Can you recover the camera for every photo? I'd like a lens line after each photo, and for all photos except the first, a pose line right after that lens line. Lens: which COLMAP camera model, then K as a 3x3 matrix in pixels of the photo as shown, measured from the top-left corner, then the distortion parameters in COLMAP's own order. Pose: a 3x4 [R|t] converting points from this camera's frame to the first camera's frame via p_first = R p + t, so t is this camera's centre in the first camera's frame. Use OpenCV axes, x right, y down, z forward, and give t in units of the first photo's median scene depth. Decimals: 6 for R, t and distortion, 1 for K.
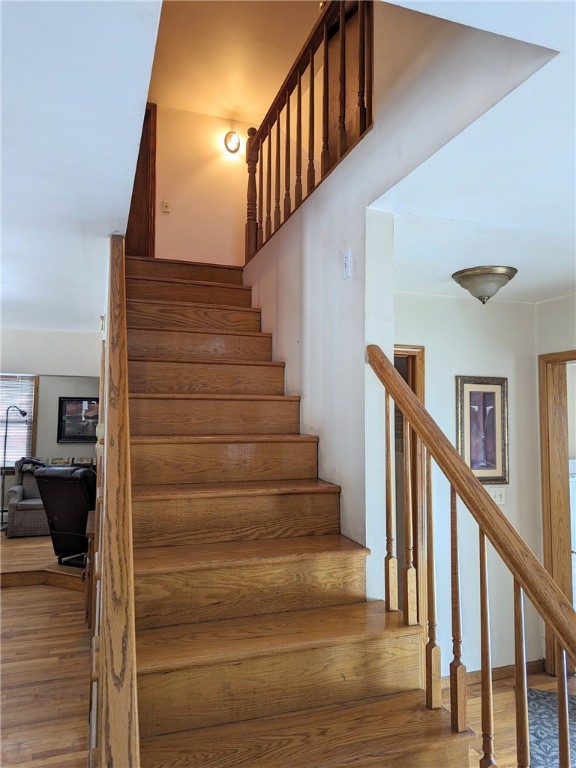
lens RADIAL K [[541.3, 0, 289.2], [0, 541.3, 383.6], [0, 0, 1]] dist [0.005176, 0.000779]
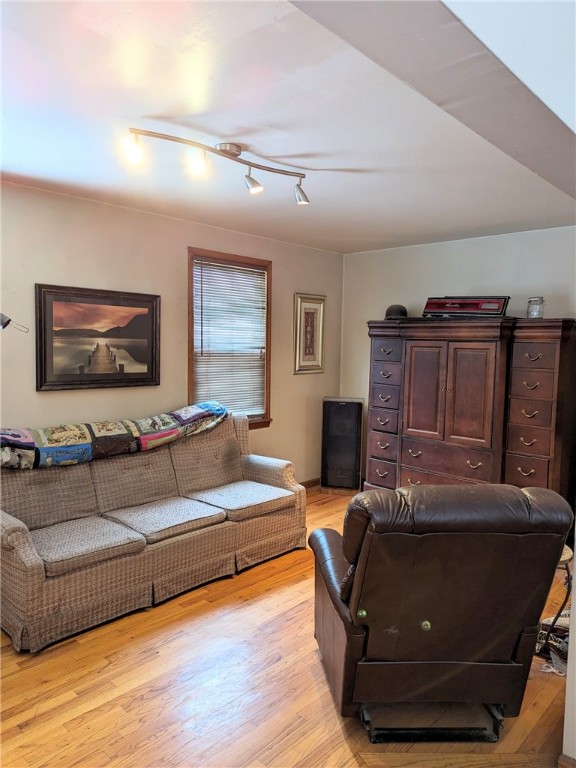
lens RADIAL K [[541.3, 0, 287.7], [0, 541.3, 385.7], [0, 0, 1]] dist [0.005176, 0.000779]
pose [[0.882495, -0.028571, 0.469453, -0.450819], [-0.046245, 0.988045, 0.147067, 0.030960], [-0.468043, -0.151496, 0.870623, 0.522822]]
